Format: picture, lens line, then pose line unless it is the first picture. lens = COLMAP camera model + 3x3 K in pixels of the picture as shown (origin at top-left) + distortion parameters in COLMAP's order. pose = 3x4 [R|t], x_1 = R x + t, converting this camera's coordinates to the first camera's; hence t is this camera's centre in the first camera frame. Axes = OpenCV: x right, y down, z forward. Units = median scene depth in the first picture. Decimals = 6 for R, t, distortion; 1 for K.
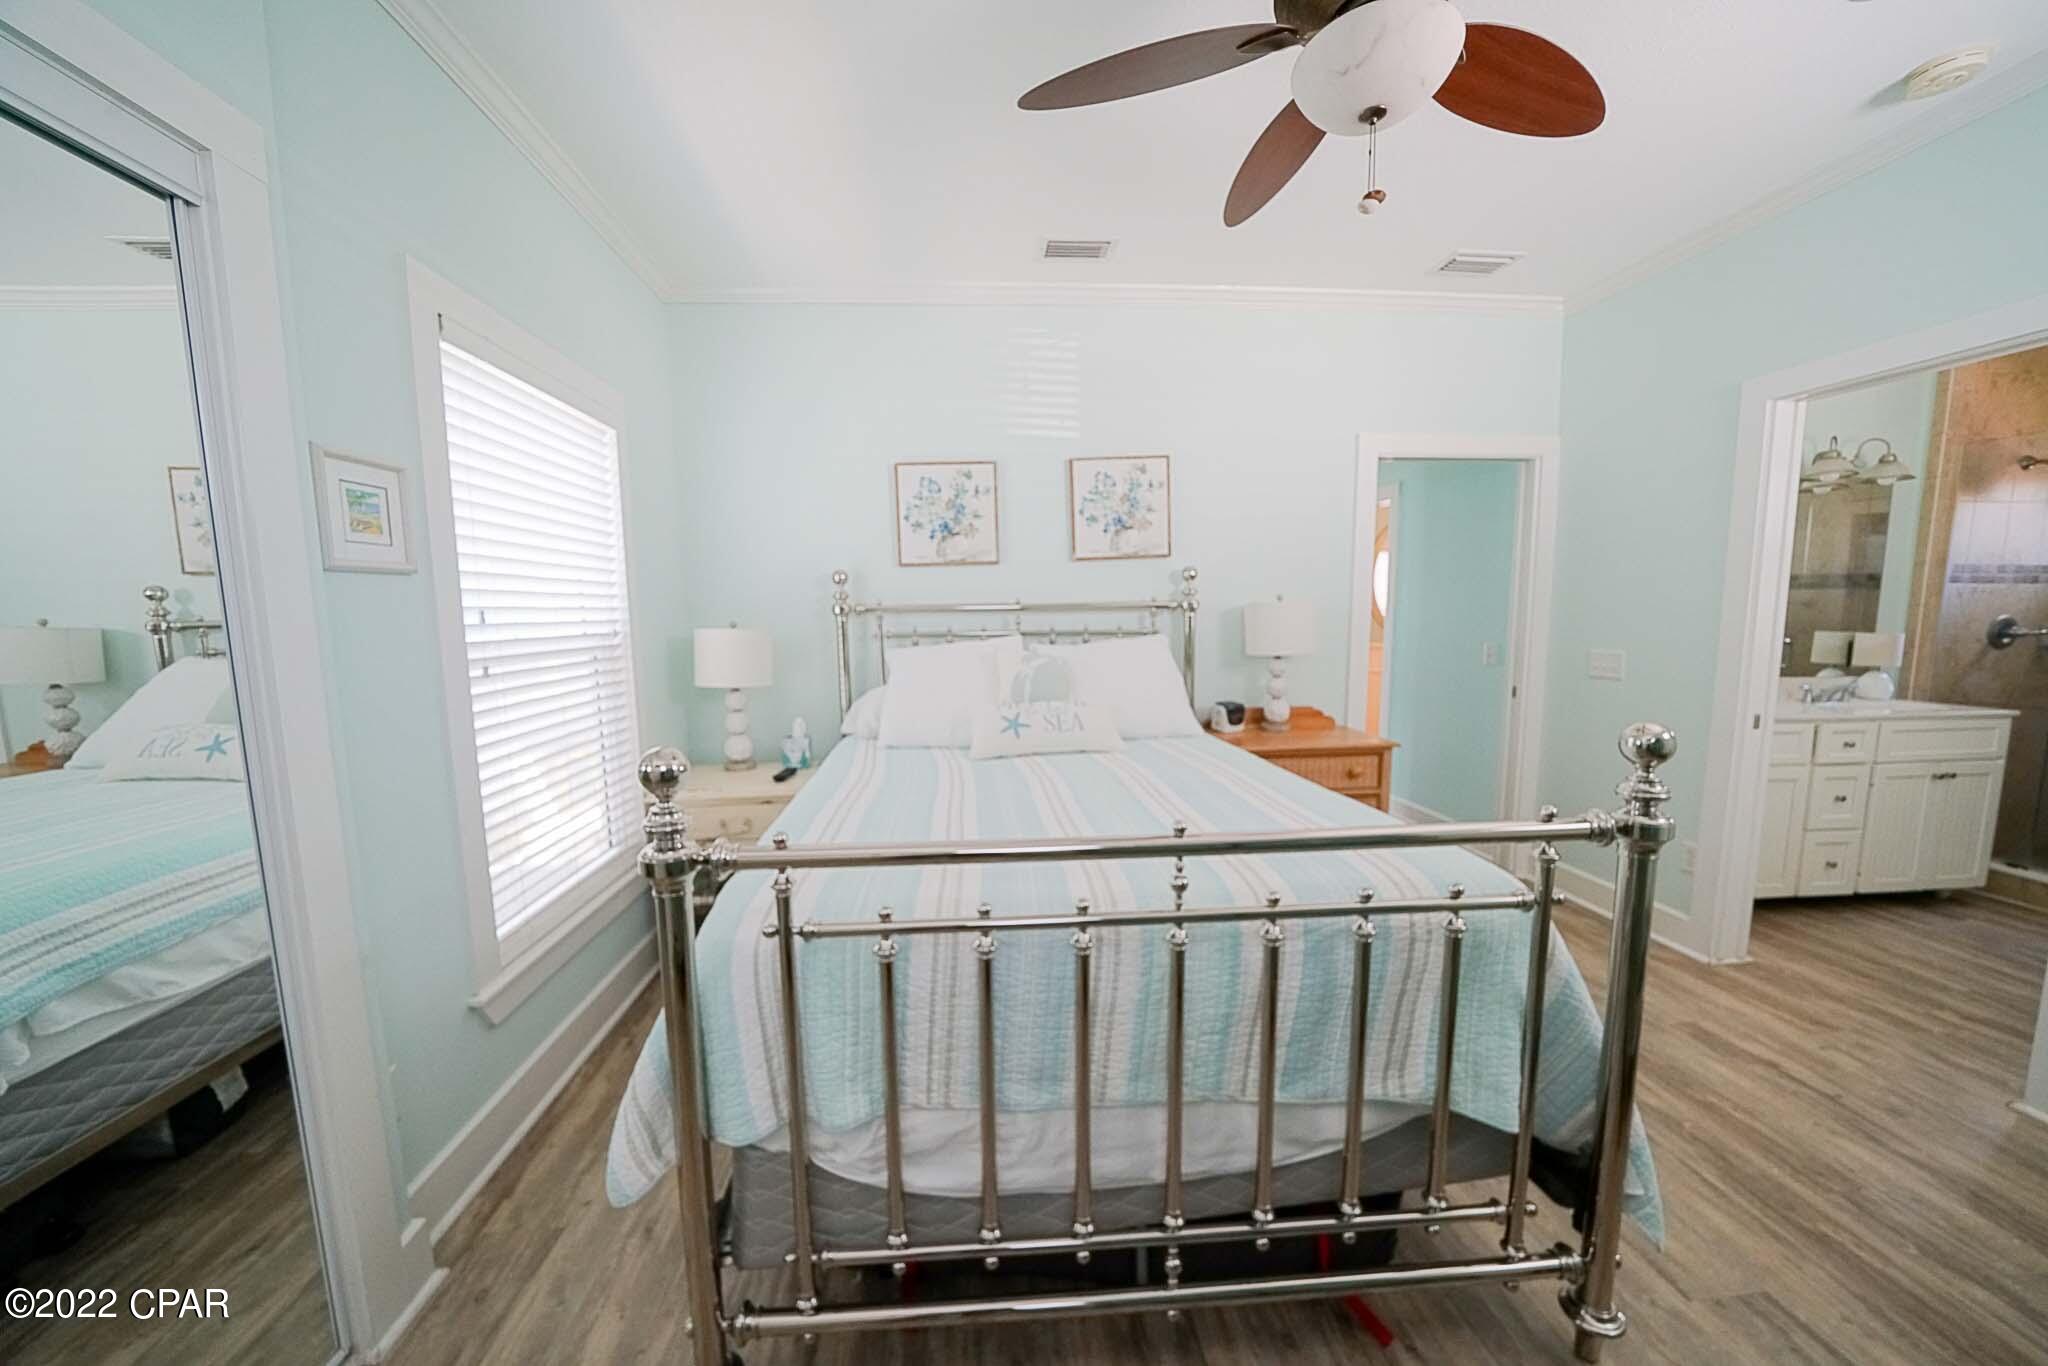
lens RADIAL K [[715.4, 0, 1010.3], [0, 715.4, 683.2], [0, 0, 1]] dist [-0.022974, 0.002371]
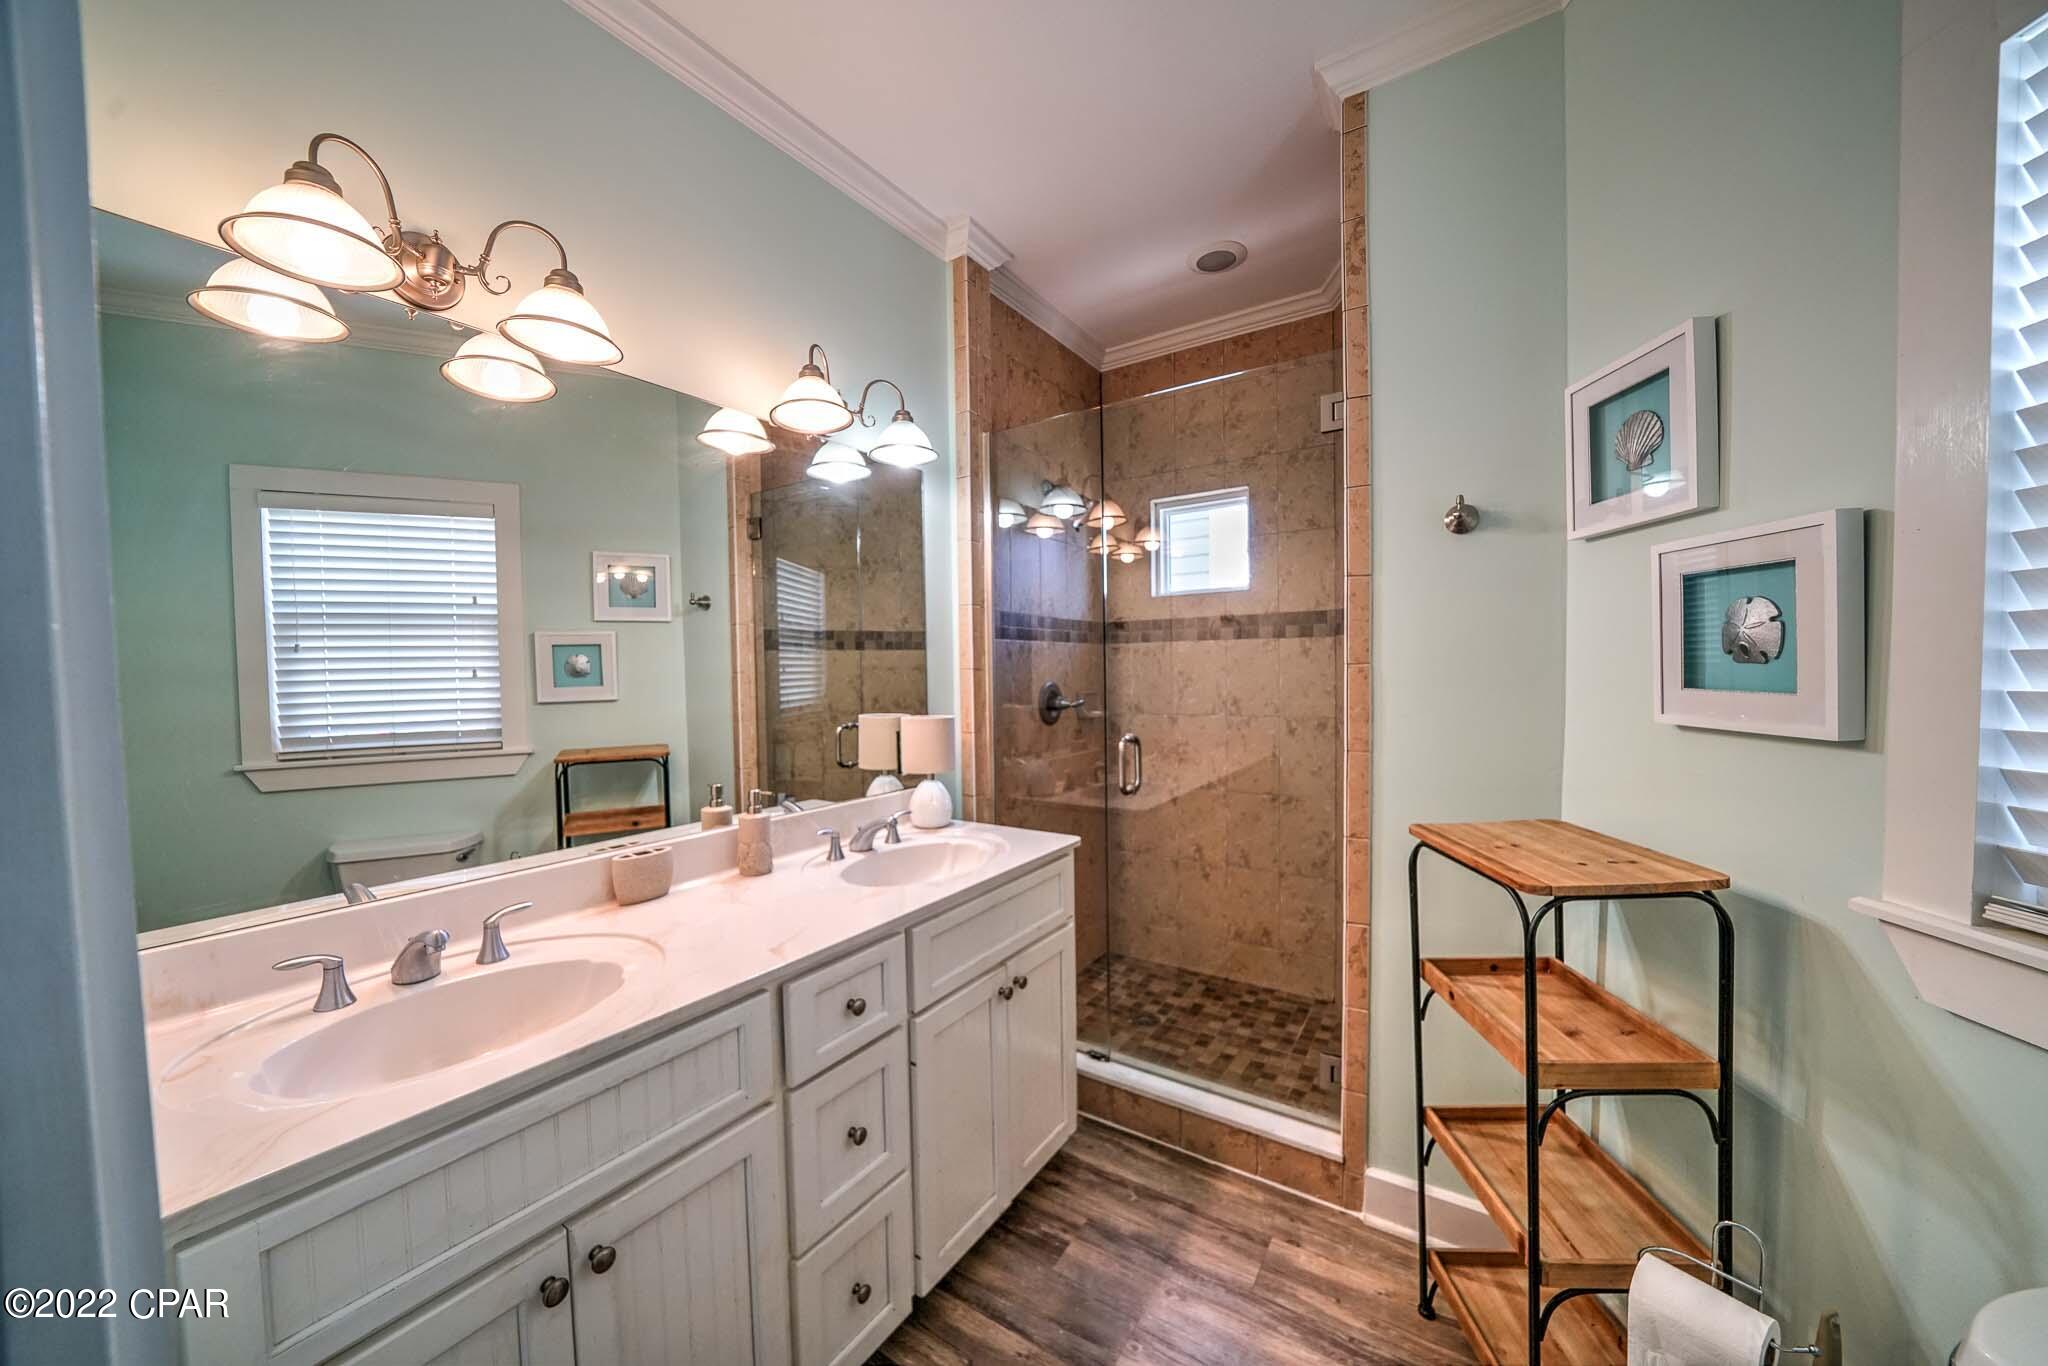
lens RADIAL K [[715.4, 0, 1017.4], [0, 715.4, 680.9], [0, 0, 1]] dist [-0.022974, 0.002371]
pose [[0.607786, -0.026119, 0.793671, 0.790706], [0.103285, 0.993569, -0.046397, -0.066052], [-0.787355, 0.110174, 0.606575, 0.545035]]
